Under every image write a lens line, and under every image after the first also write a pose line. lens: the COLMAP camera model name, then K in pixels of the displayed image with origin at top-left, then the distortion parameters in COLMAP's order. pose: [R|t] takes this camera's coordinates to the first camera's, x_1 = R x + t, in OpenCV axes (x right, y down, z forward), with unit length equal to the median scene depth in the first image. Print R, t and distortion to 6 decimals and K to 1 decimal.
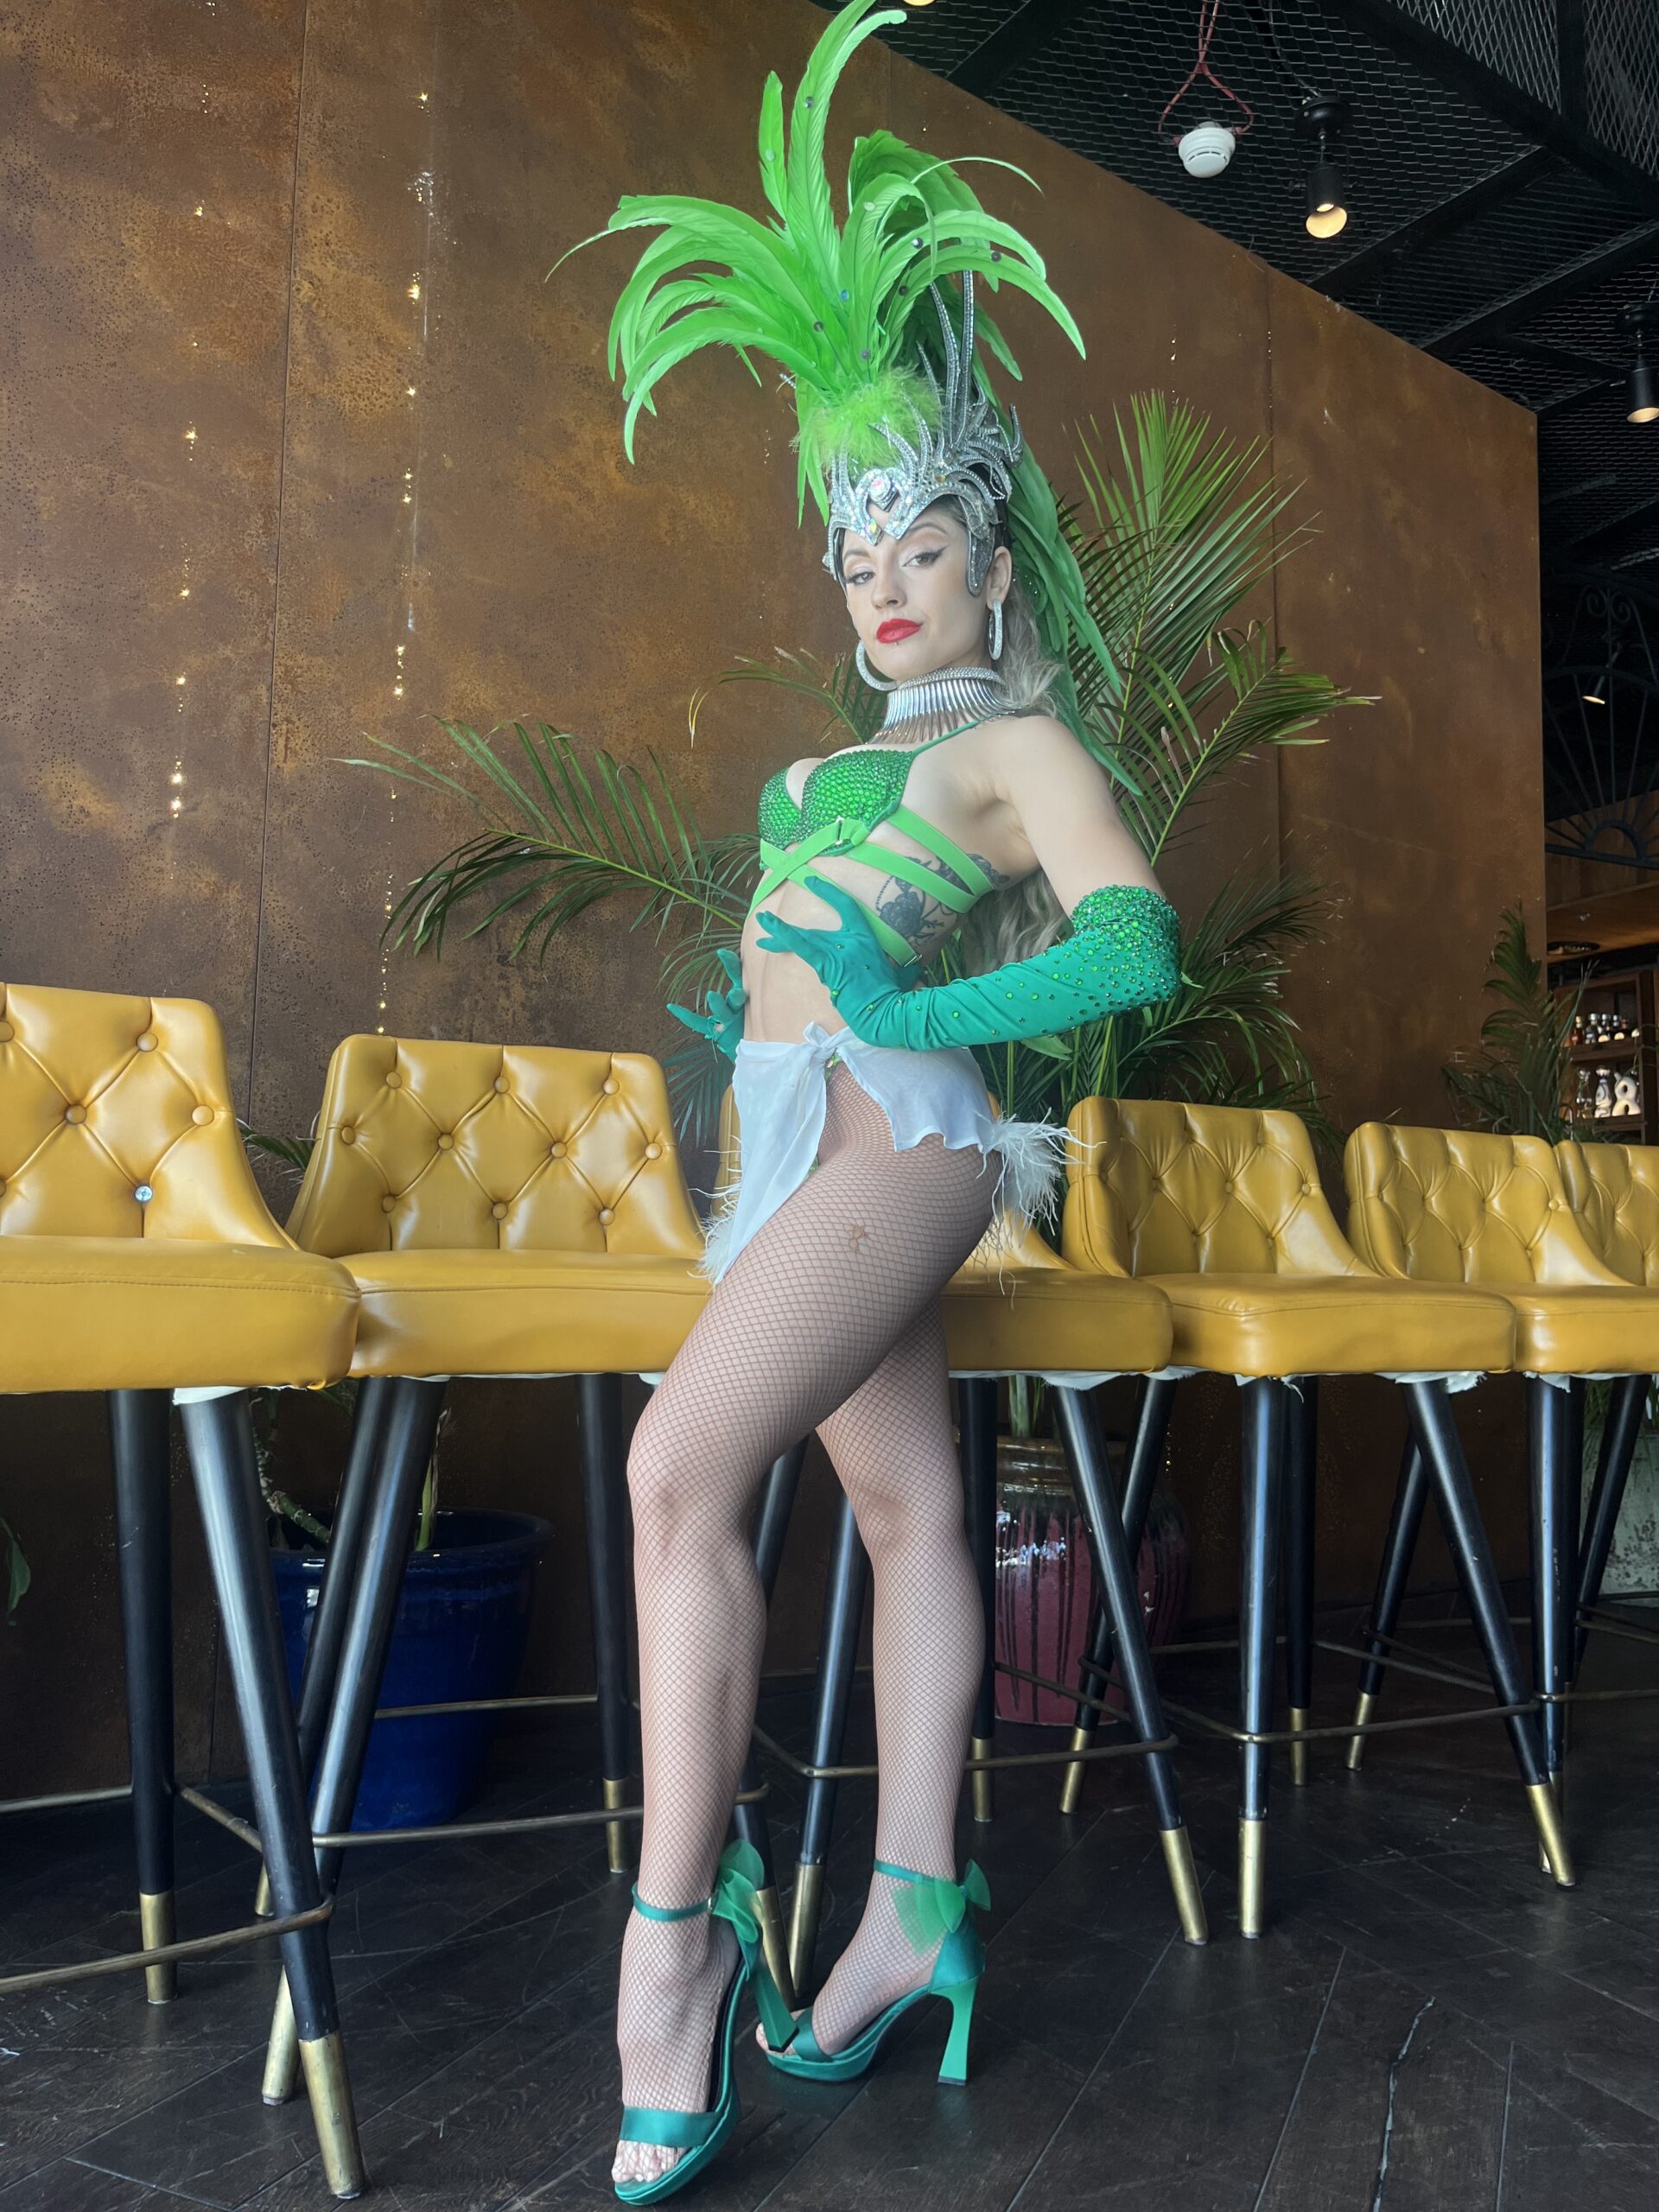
lens RADIAL K [[1836.1, 0, 829.5], [0, 1836.1, 1106.0], [0, 0, 1]] dist [0.065882, 0.004853]
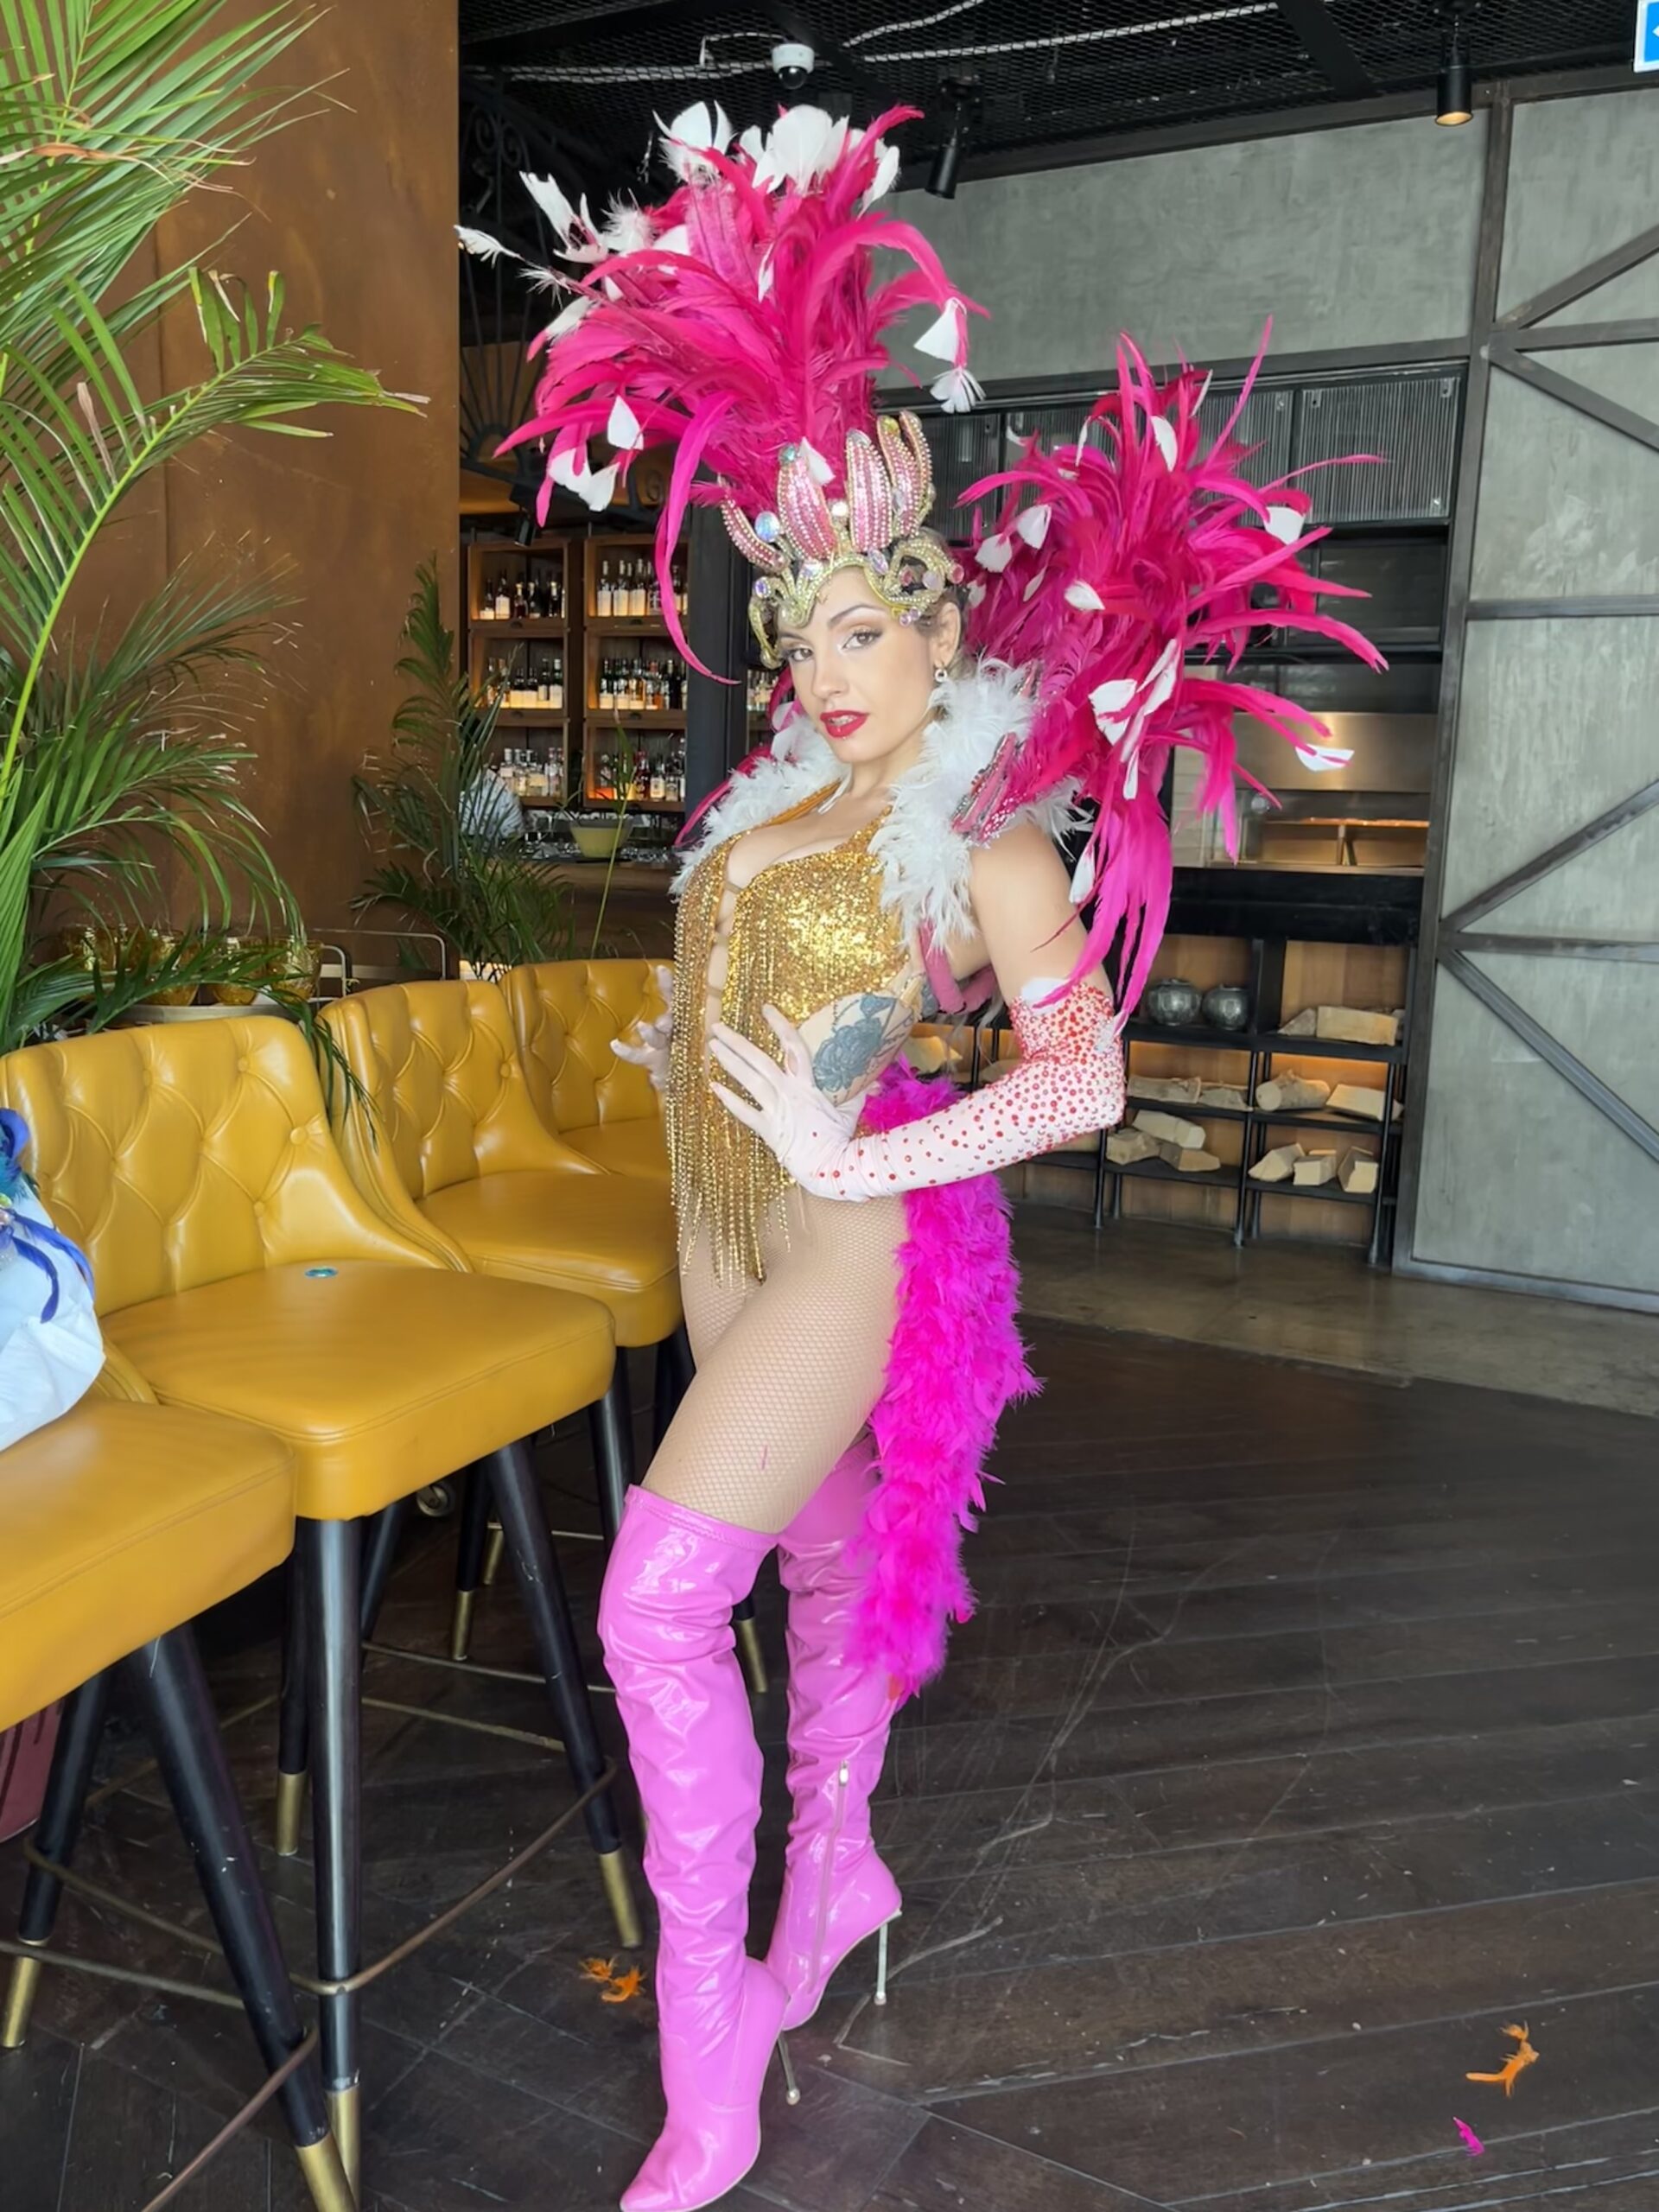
lens RADIAL K [[1836.1, 0, 829.5], [0, 1836.1, 1106.0], [0, 0, 1]] dist [0.065882, 0.004853]
pose [[0.769619, -0.106556, 0.629549, -0.041003], [-0.096226, 0.955359, 0.279338, -0.164251], [-0.631211, -0.275563, 0.725009, 0.313525]]
